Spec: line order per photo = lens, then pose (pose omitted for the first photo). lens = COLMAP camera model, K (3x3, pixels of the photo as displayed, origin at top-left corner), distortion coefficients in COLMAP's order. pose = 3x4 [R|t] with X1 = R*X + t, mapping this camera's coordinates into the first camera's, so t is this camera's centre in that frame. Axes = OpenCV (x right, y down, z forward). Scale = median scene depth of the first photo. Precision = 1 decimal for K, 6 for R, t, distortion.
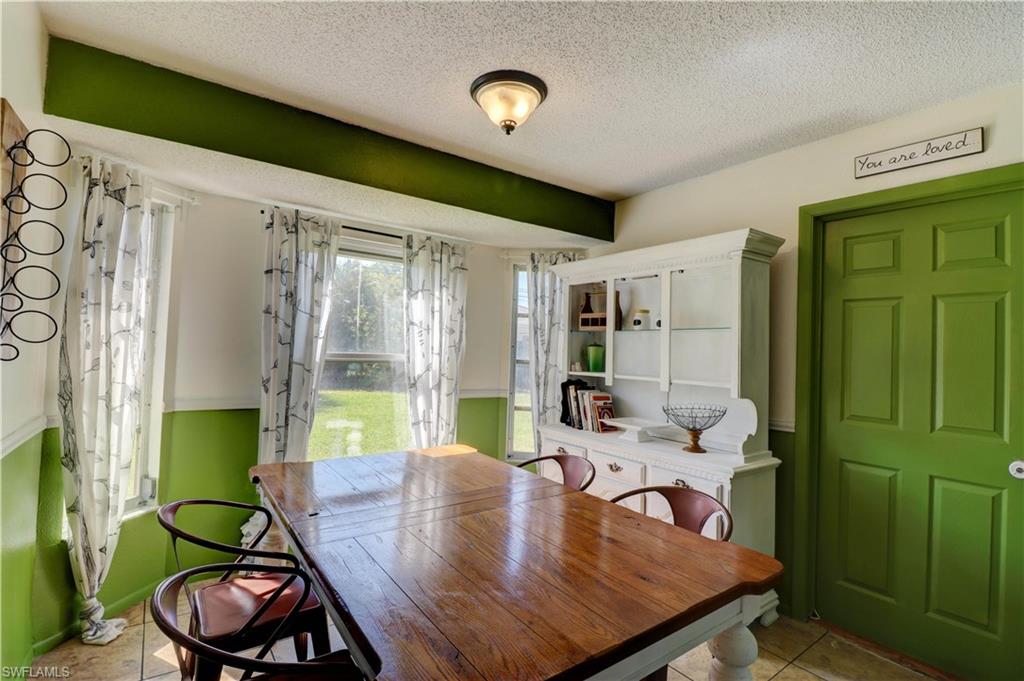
lens RADIAL K [[472.4, 0, 508.3], [0, 472.4, 334.9], [0, 0, 1]] dist [-0.003524, -0.011222]
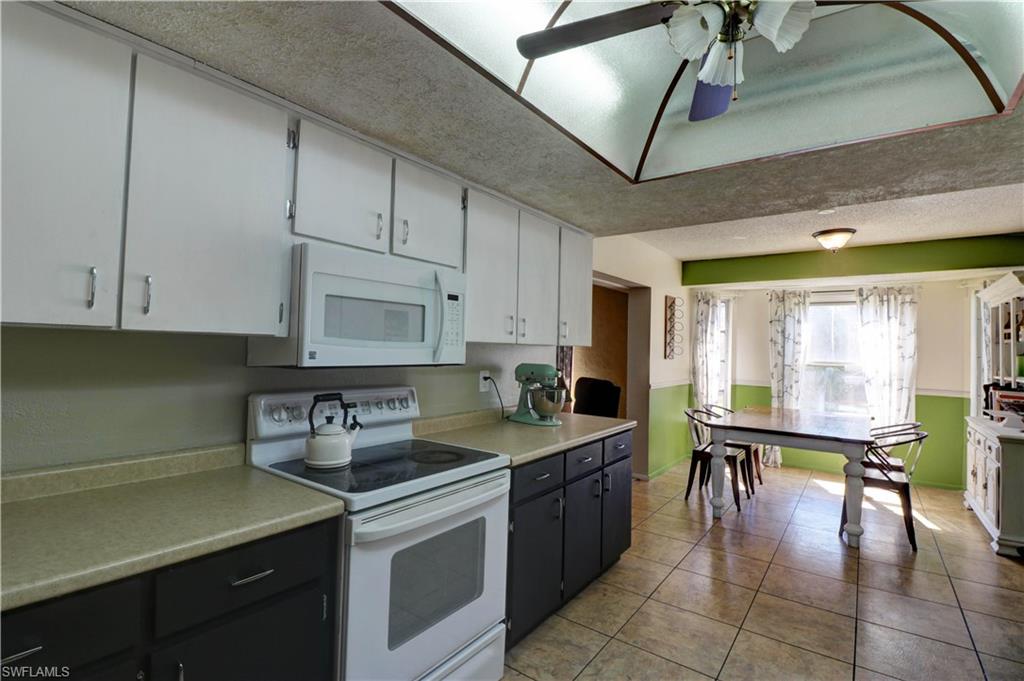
lens RADIAL K [[472.4, 0, 508.2], [0, 472.4, 333.5], [0, 0, 1]] dist [-0.003524, -0.011222]
pose [[0.306948, -0.053104, -0.950243, 0.967993], [0.016199, 0.998589, -0.050574, 0.005875], [0.951588, 0.000131, 0.307375, -0.656554]]
